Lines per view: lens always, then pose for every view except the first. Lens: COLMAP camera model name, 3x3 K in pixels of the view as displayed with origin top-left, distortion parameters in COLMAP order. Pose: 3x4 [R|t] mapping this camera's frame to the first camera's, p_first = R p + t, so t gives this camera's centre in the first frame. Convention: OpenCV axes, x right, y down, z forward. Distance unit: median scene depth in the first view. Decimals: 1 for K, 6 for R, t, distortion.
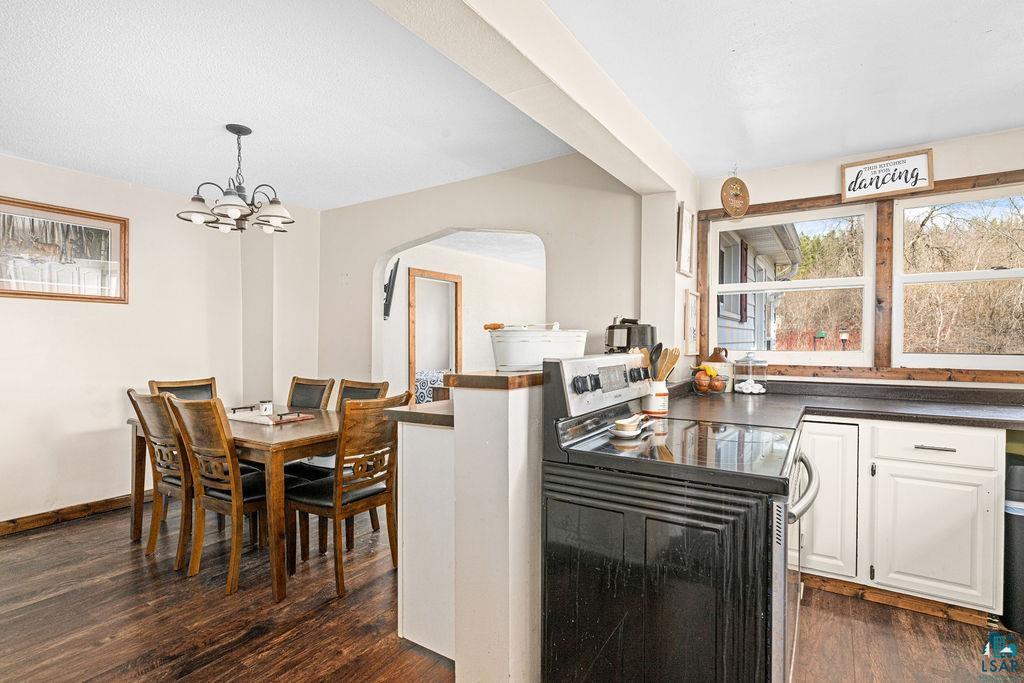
lens RADIAL K [[498.1, 0, 510.5], [0, 498.1, 353.2], [0, 0, 1]] dist [-0.000710, 0.001908]
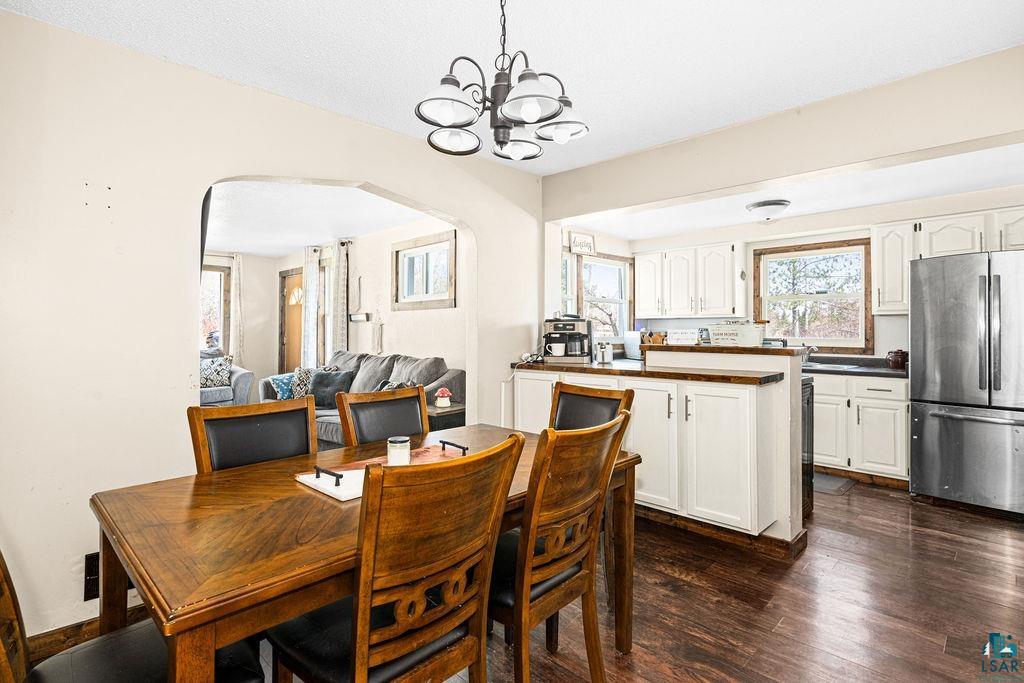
lens RADIAL K [[498.1, 0, 488.7], [0, 498.1, 325.5], [0, 0, 1]] dist [-0.000710, 0.001908]
pose [[0.235351, 0.011186, 0.971846, -1.119222], [0.023418, 0.999578, -0.017176, -0.019560], [-0.971628, 0.026801, 0.234989, 0.880450]]
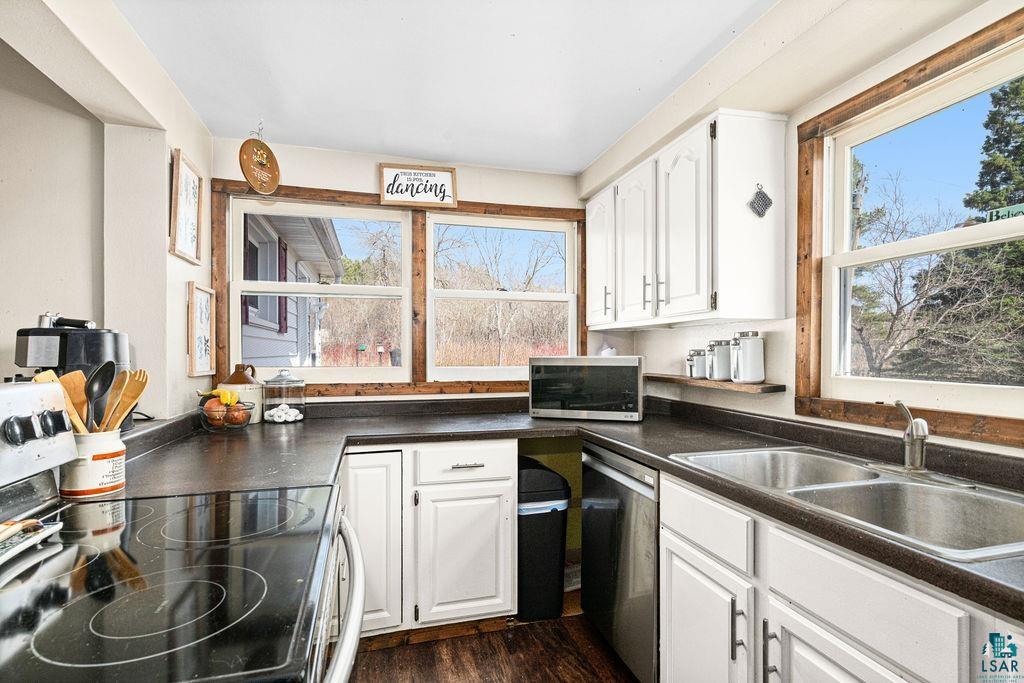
lens RADIAL K [[498.1, 0, 510.9], [0, 498.1, 351.8], [0, 0, 1]] dist [-0.000710, 0.001908]
pose [[0.661646, 0.001103, 0.749816, 0.138497], [0.019094, 0.999650, -0.018319, -0.009562], [-0.749573, 0.026438, 0.661393, 0.223958]]
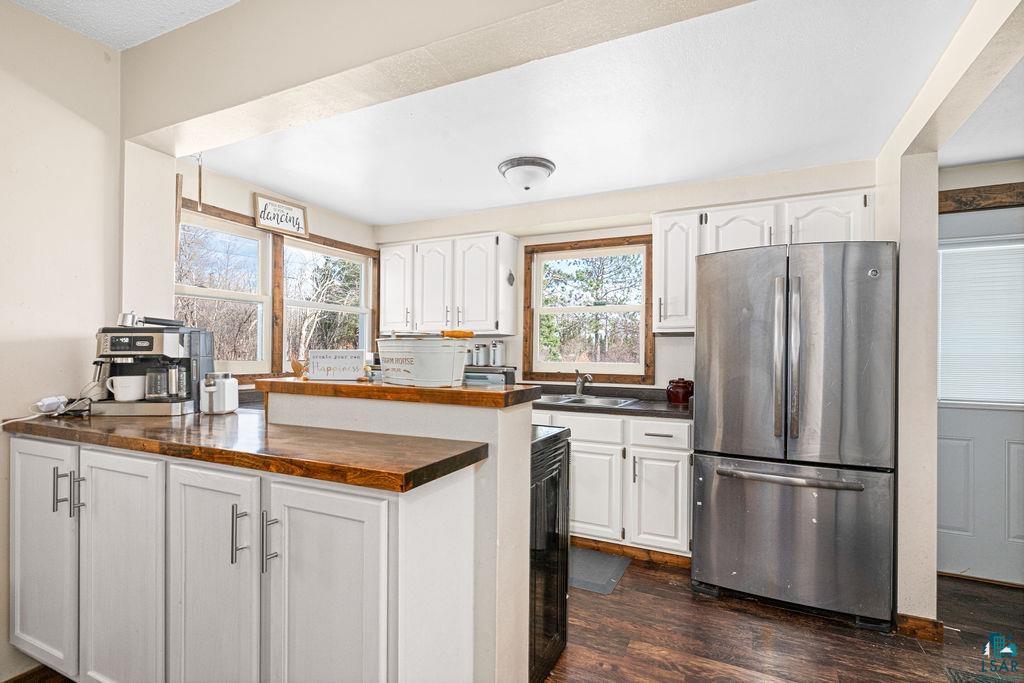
lens RADIAL K [[498.1, 0, 495.1], [0, 498.1, 352.3], [0, 0, 1]] dist [-0.000710, 0.001908]
pose [[-0.105900, -0.000646, 0.994377, -0.497306], [0.017209, 0.999849, 0.002482, -0.015045], [-0.994228, 0.017375, -0.105873, 0.595670]]
